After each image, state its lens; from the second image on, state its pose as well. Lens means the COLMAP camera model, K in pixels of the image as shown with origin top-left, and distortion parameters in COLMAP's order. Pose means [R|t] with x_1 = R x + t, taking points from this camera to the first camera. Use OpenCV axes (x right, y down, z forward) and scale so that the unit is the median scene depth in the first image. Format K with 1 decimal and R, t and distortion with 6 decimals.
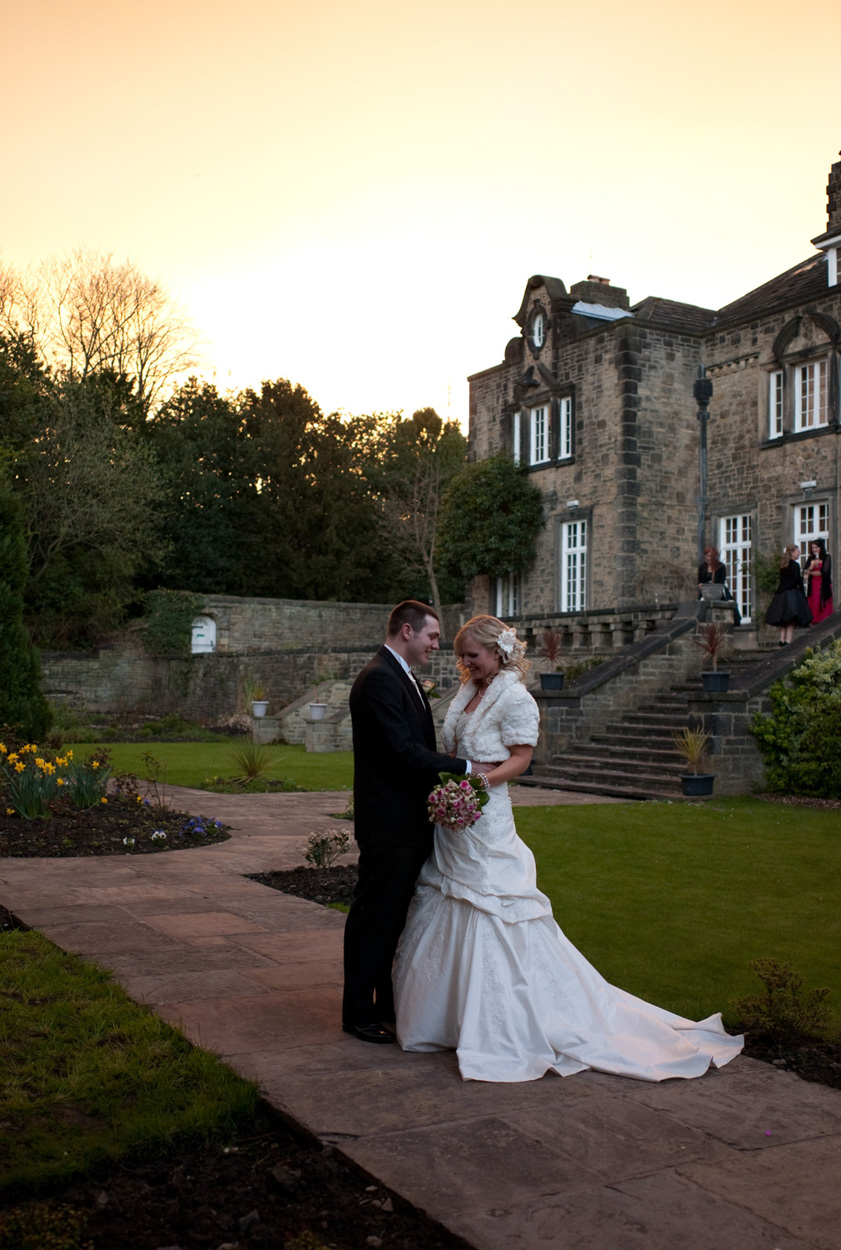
lens RADIAL K [[1357.6, 0, 420.5], [0, 1357.6, 625.0], [0, 0, 1]] dist [-0.028538, 0.015763]
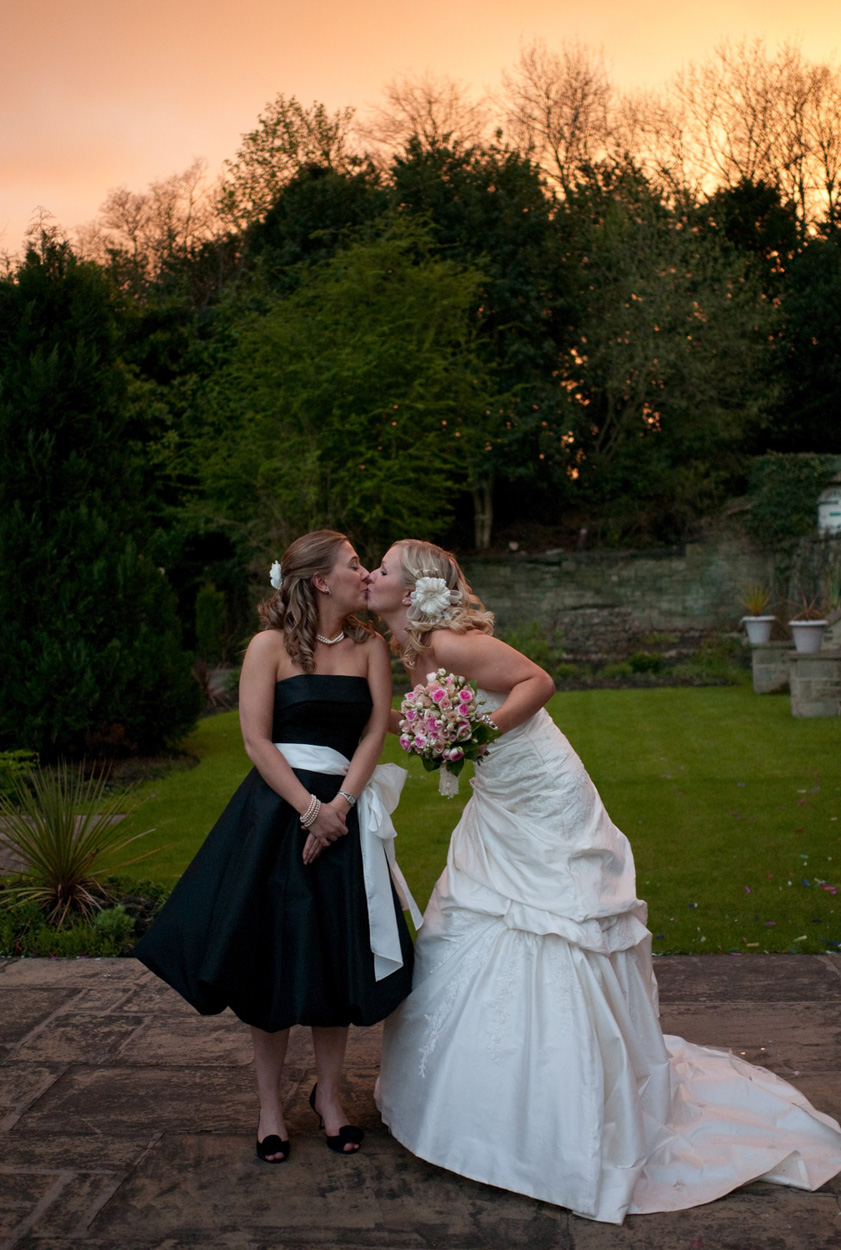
lens RADIAL K [[1357.6, 0, 420.5], [0, 1357.6, 625.0], [0, 0, 1]] dist [-0.028538, 0.015763]
pose [[0.821276, -0.032868, -0.569583, 0.061683], [0.074937, 0.995905, 0.050582, 0.013827], [0.565588, -0.084224, 0.820376, 0.310687]]
